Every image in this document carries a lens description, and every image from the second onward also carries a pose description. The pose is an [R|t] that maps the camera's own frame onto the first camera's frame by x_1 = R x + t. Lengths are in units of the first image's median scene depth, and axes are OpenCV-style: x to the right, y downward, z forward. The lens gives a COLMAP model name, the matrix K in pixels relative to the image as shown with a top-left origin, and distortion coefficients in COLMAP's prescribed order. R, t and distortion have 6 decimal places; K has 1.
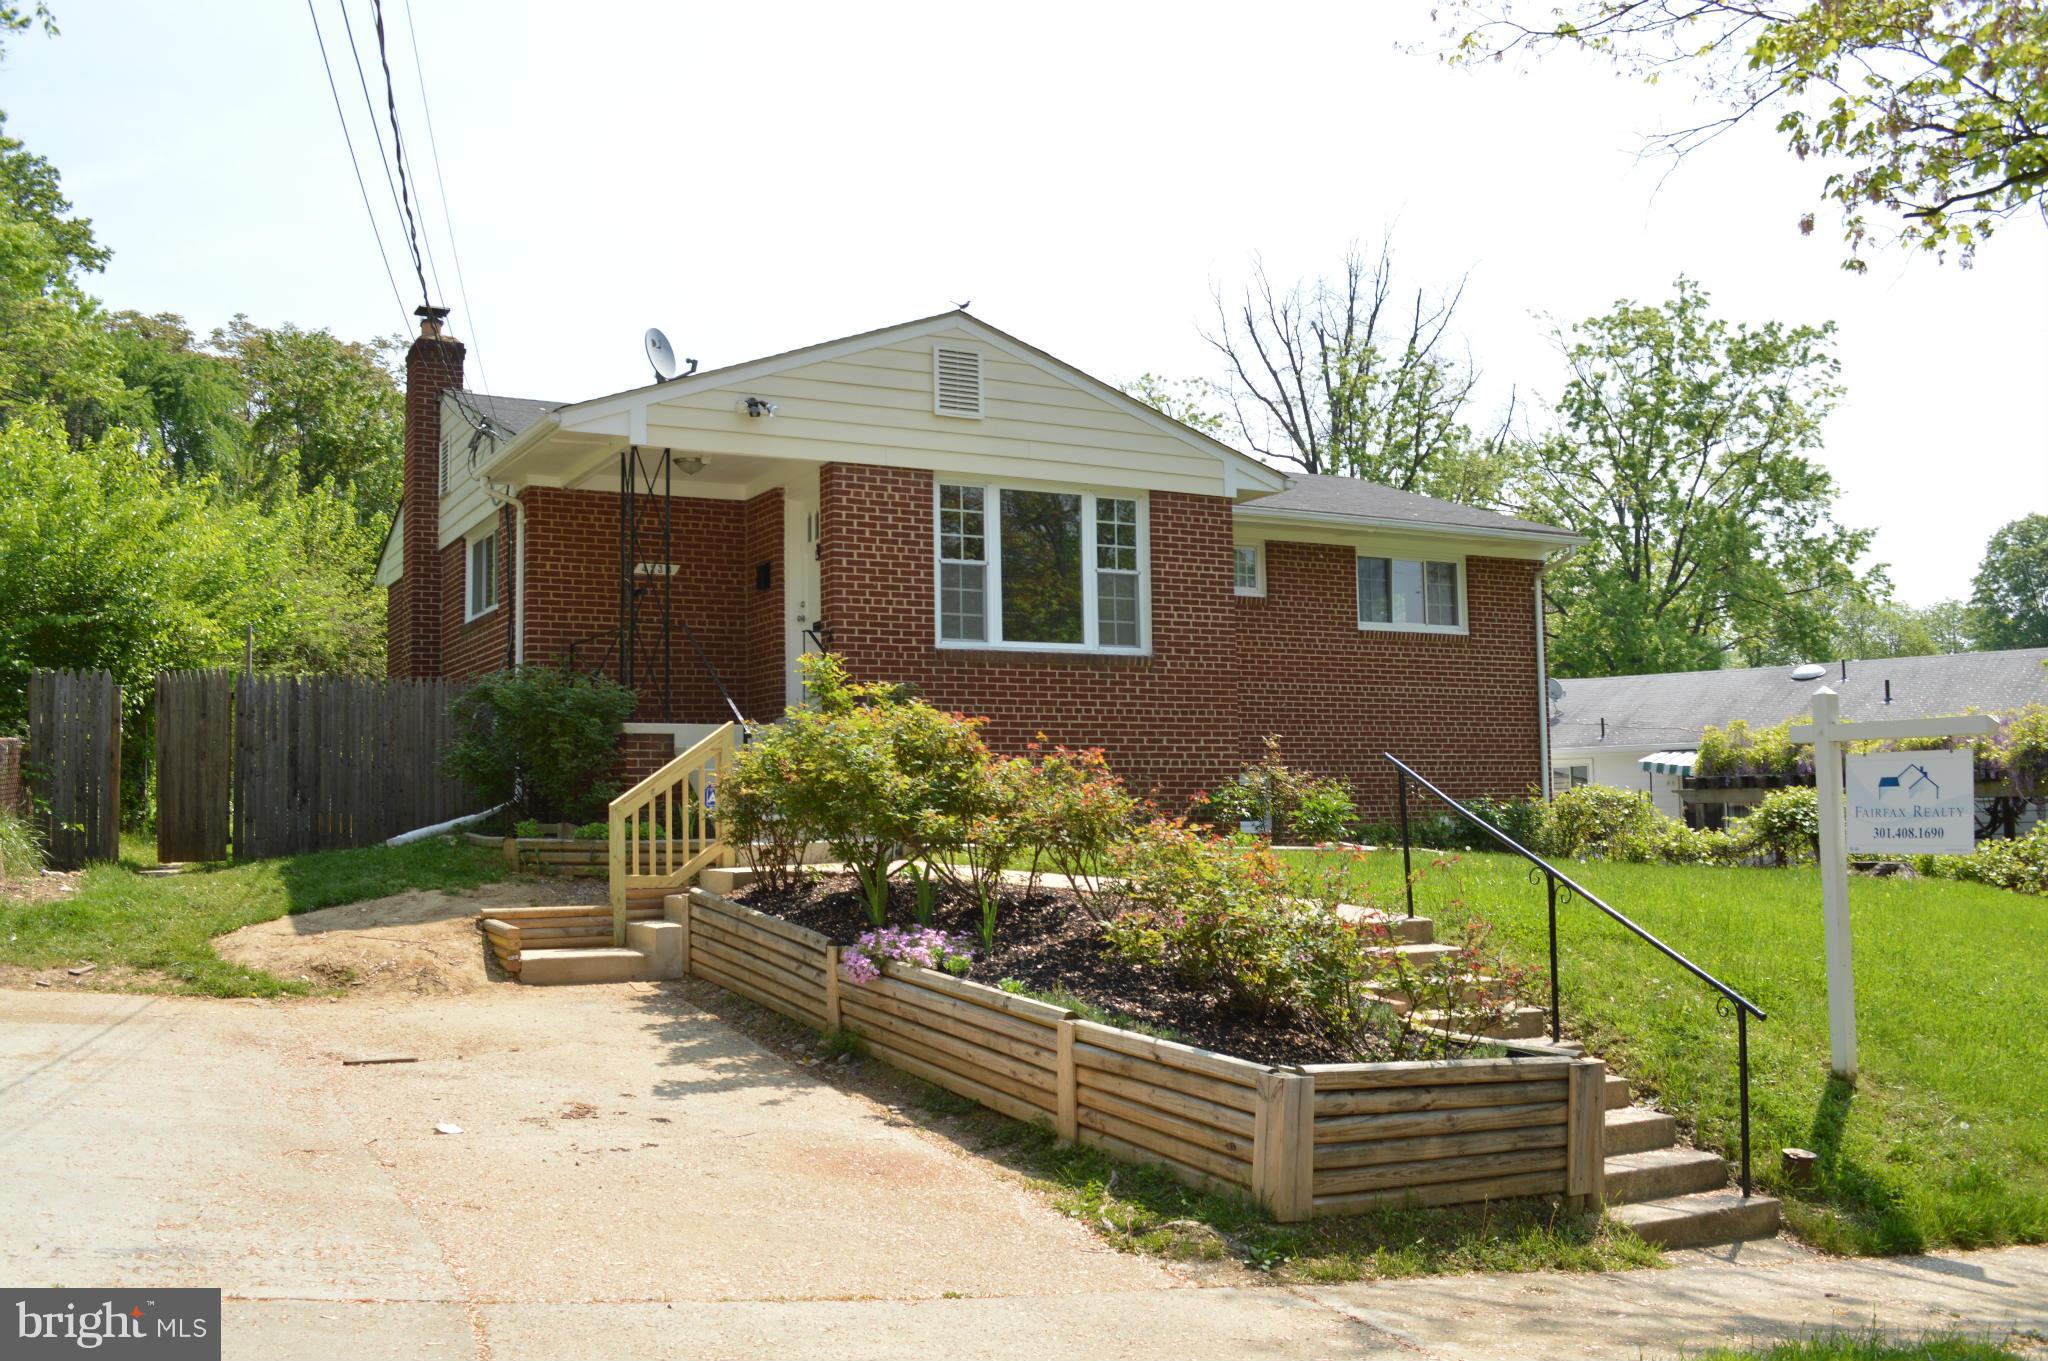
lens RADIAL K [[1614.3, 0, 1034.9], [0, 1614.3, 679.3], [0, 0, 1]] dist [-0.060116, -0.004927]
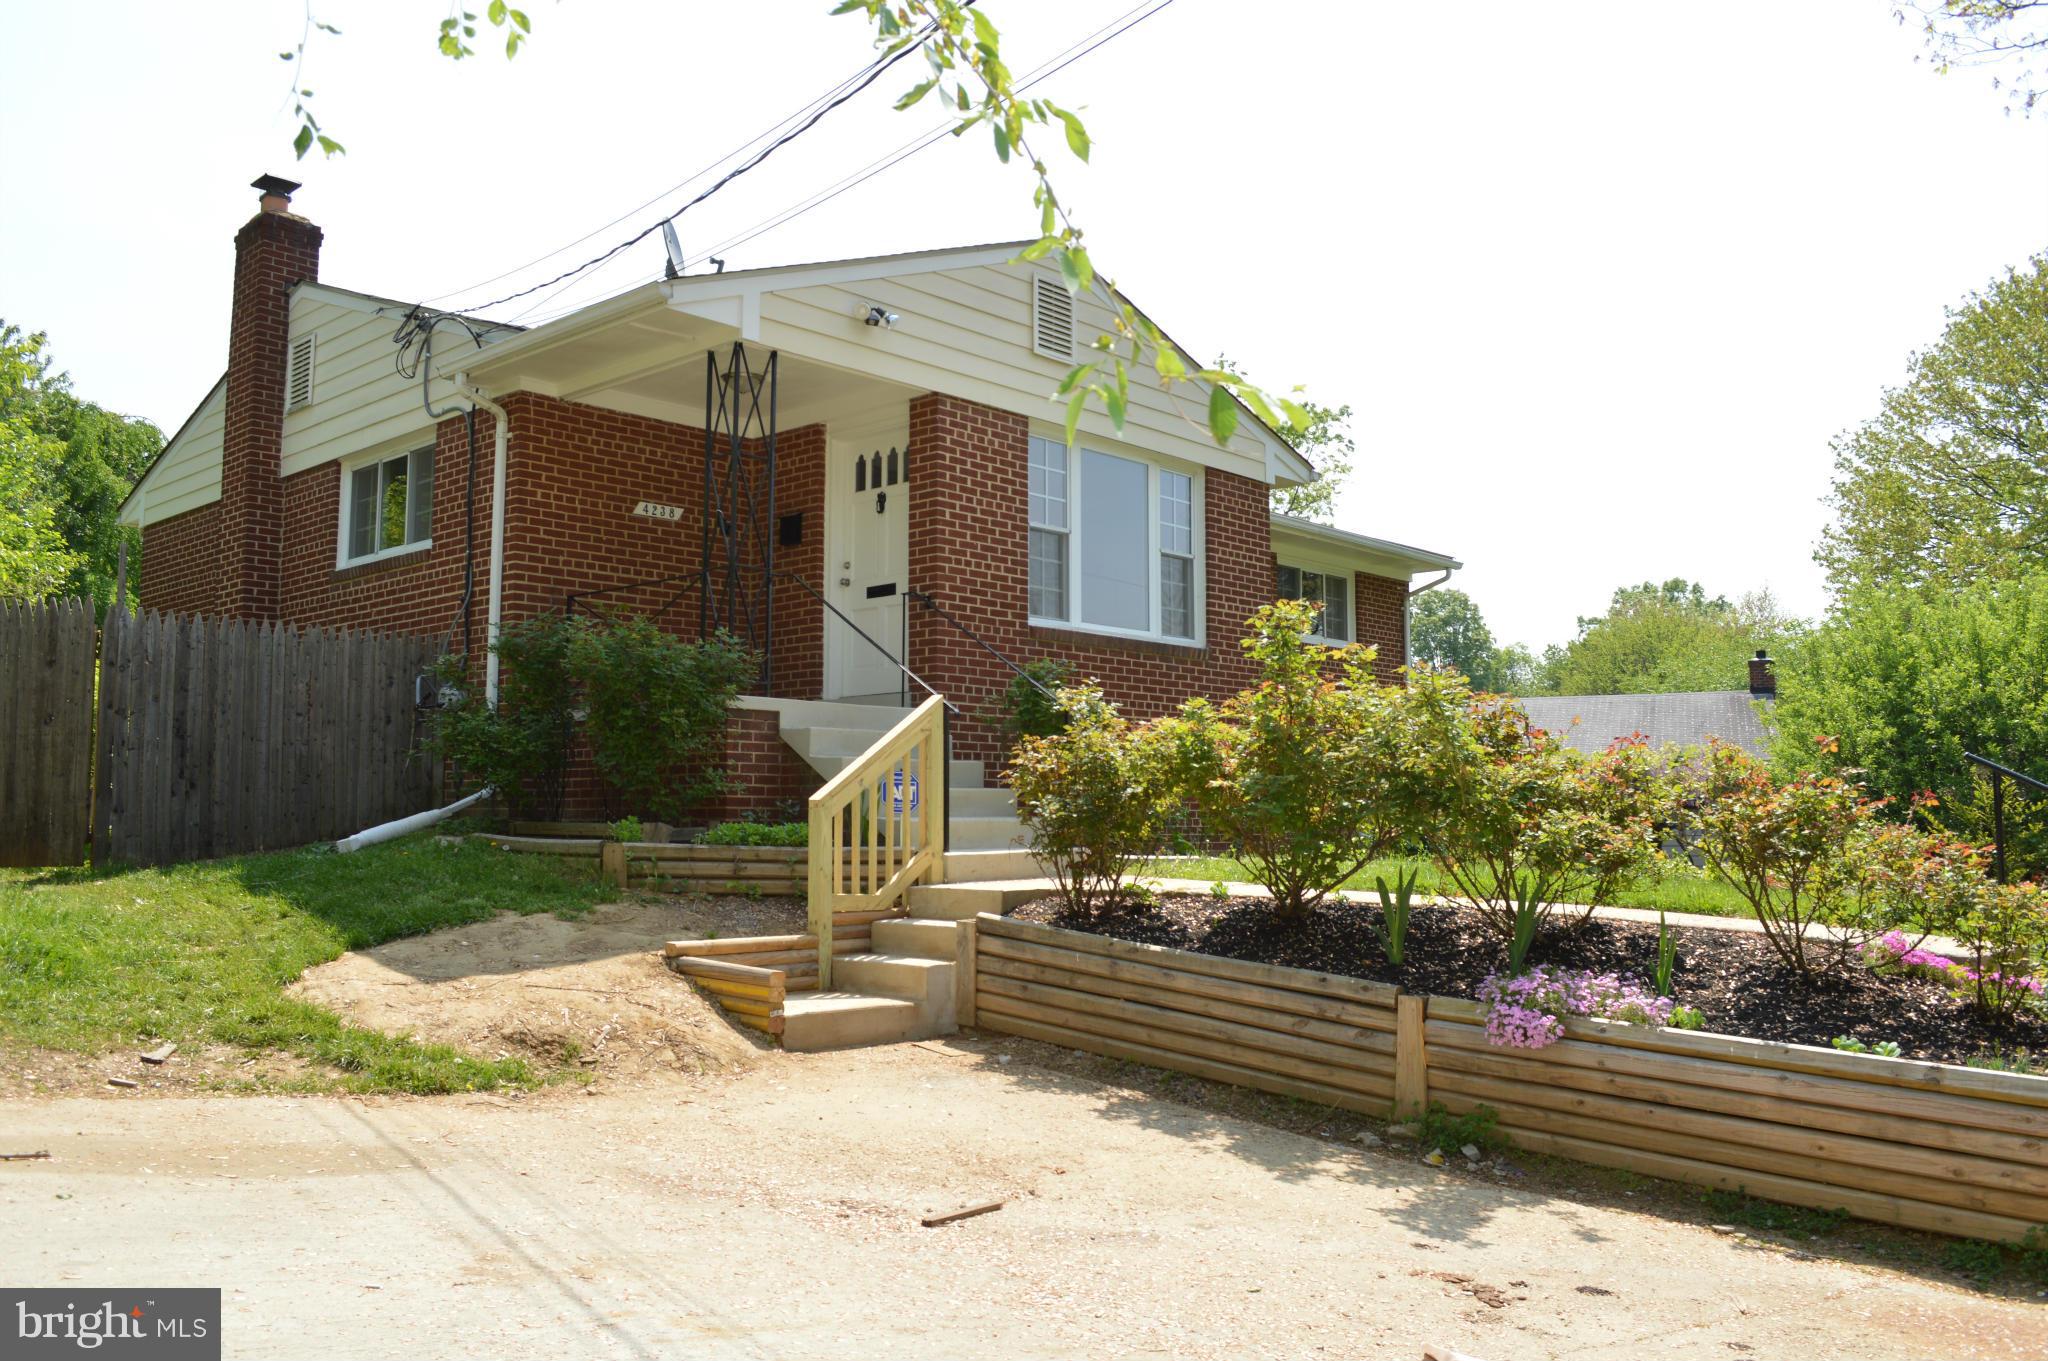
lens RADIAL K [[1512.5, 0, 1024.0], [0, 1512.5, 680.5], [0, 0, 1]] dist [-0.070935, 0.001365]
pose [[0.955632, 0.044015, 0.291257, -0.292927], [-0.040230, 0.999010, -0.018975, 0.025272], [-0.291804, 0.006416, 0.956457, 0.235000]]
